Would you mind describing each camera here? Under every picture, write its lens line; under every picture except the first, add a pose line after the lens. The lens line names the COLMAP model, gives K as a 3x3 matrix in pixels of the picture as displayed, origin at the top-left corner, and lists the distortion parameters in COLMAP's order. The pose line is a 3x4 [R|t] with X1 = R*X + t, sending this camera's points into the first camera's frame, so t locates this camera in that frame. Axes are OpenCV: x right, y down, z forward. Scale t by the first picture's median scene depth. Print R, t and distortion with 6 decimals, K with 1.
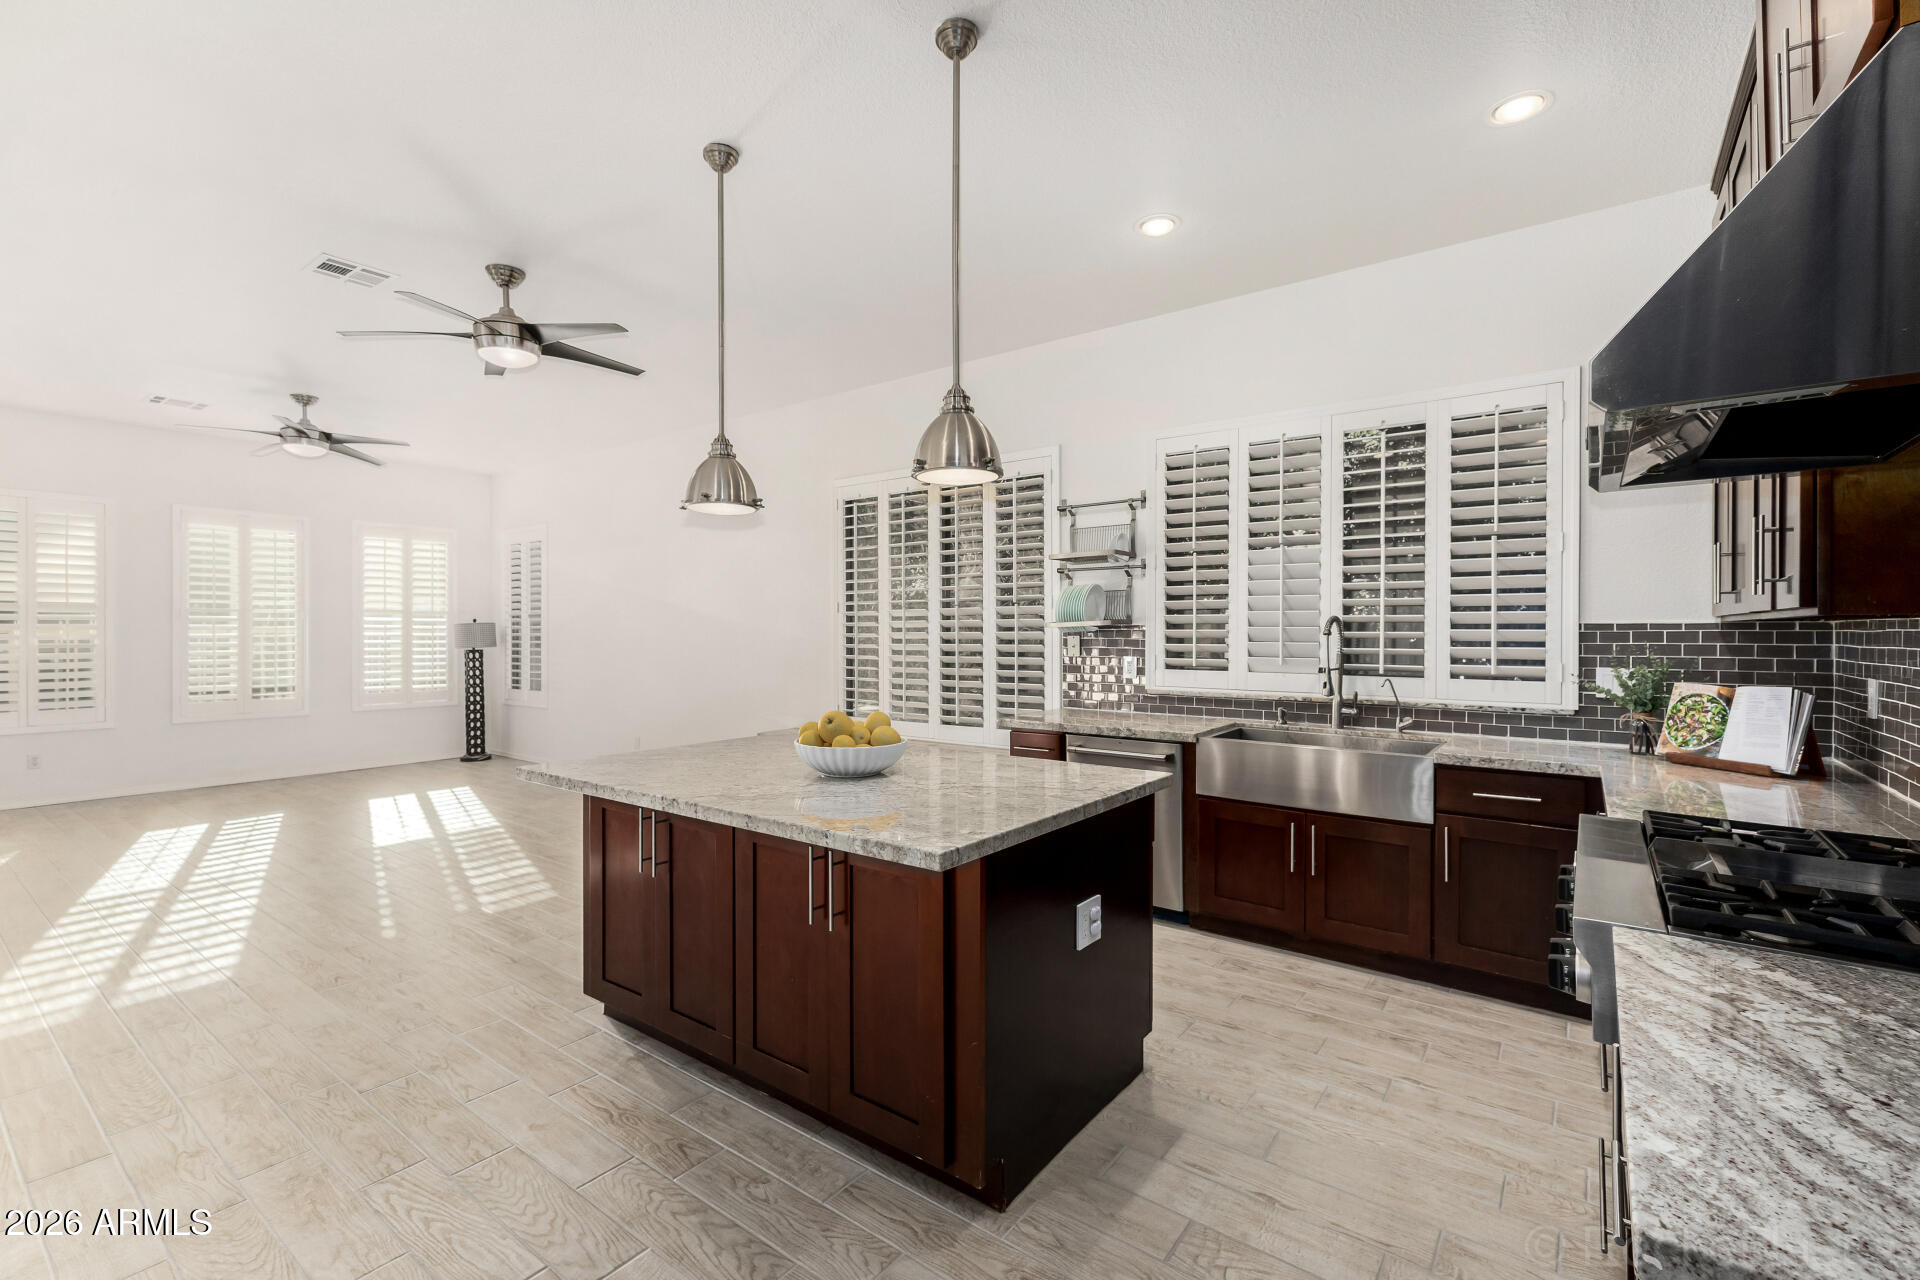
lens RADIAL K [[826.0, 0, 970.9], [0, 826.0, 636.0], [0, 0, 1]] dist [0.012381, 0.000102]
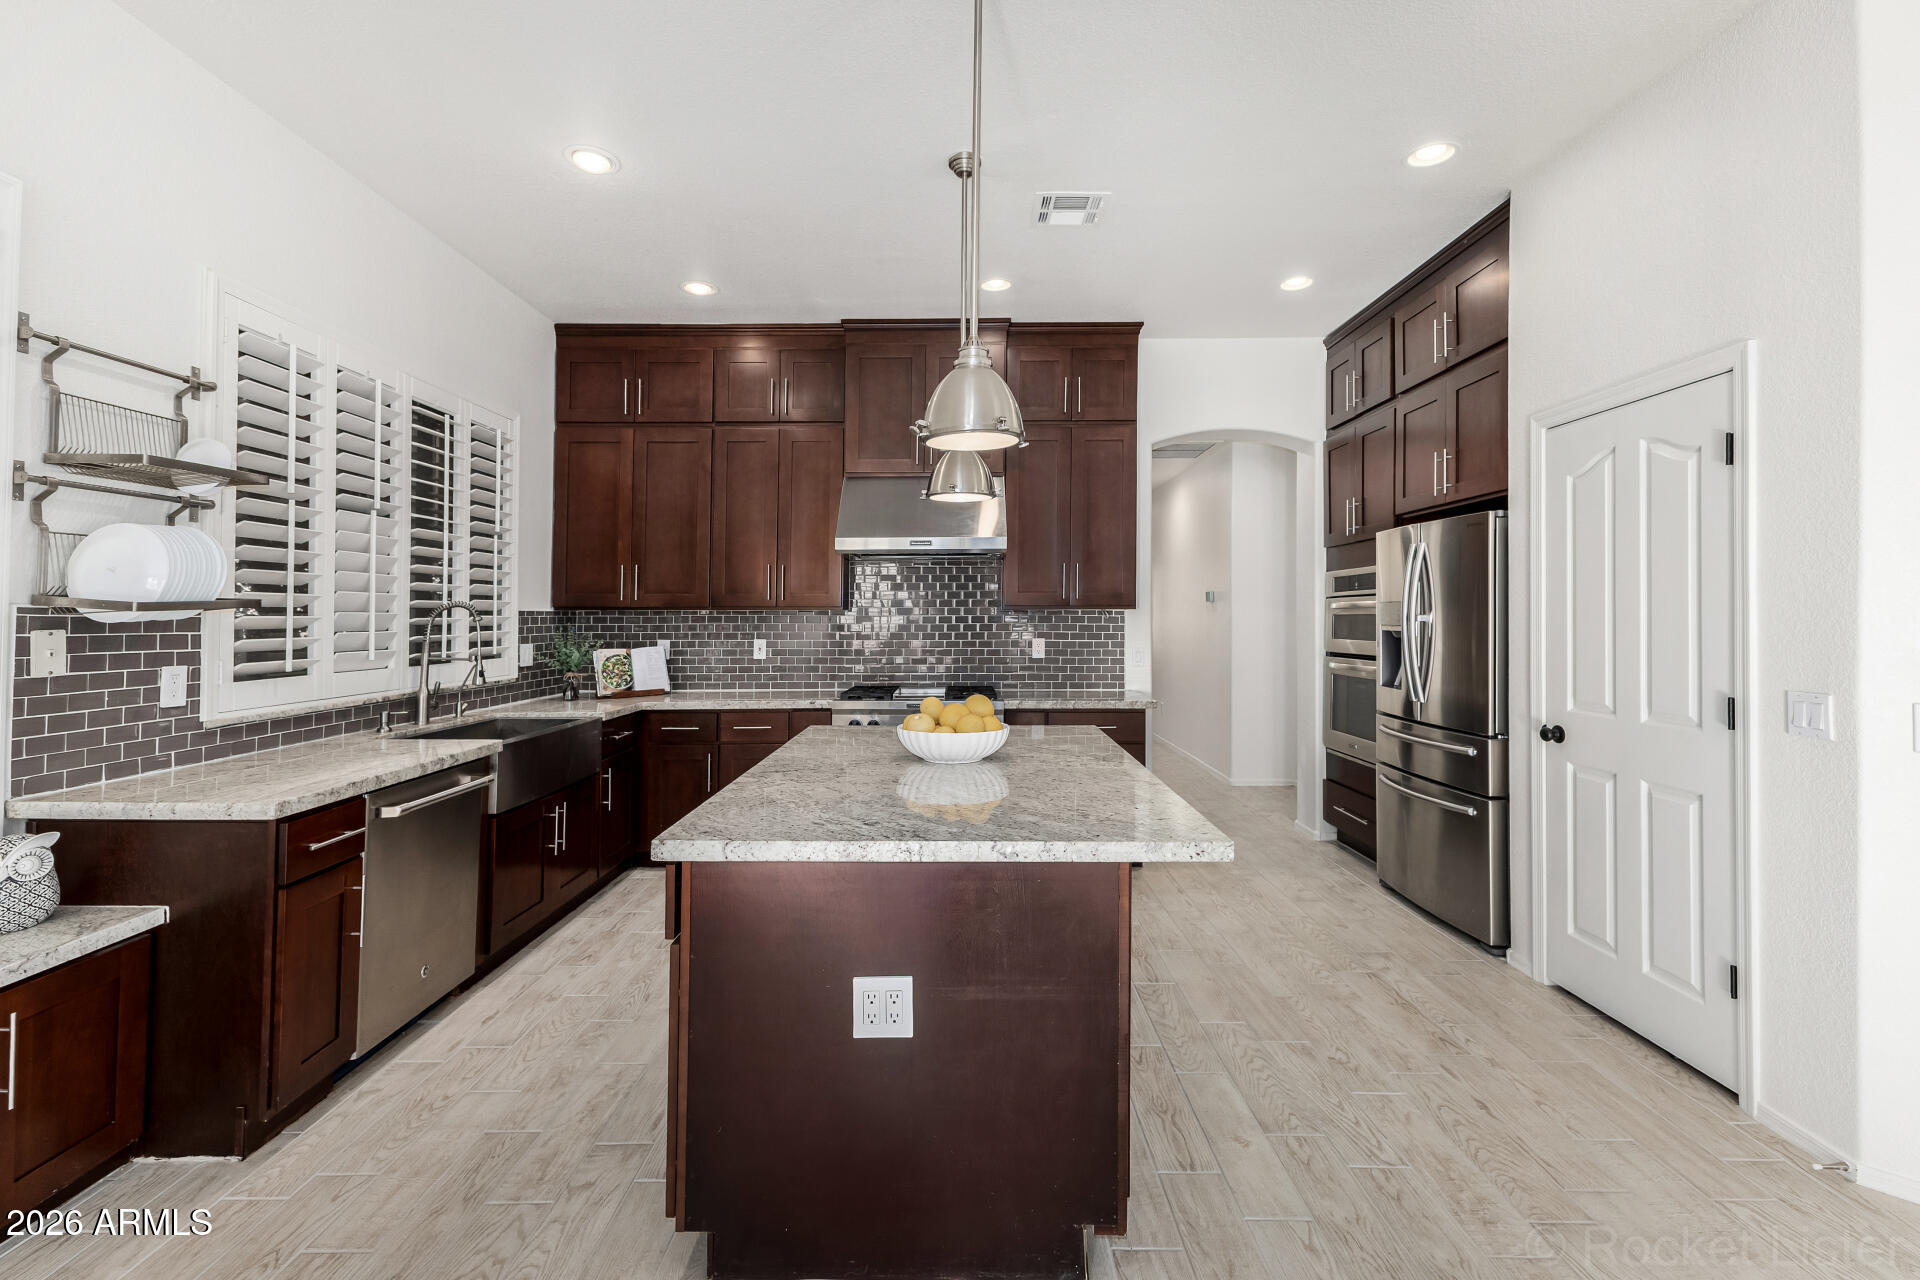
lens RADIAL K [[847.4, 0, 951.2], [0, 847.4, 592.9], [0, 0, 1]] dist [0.005873, 0.000149]
pose [[-0.582950, 0.022263, 0.812203, -0.669351], [0.007978, 0.999733, -0.021677, -0.008732], [-0.812469, -0.006157, -0.582972, 1.089694]]
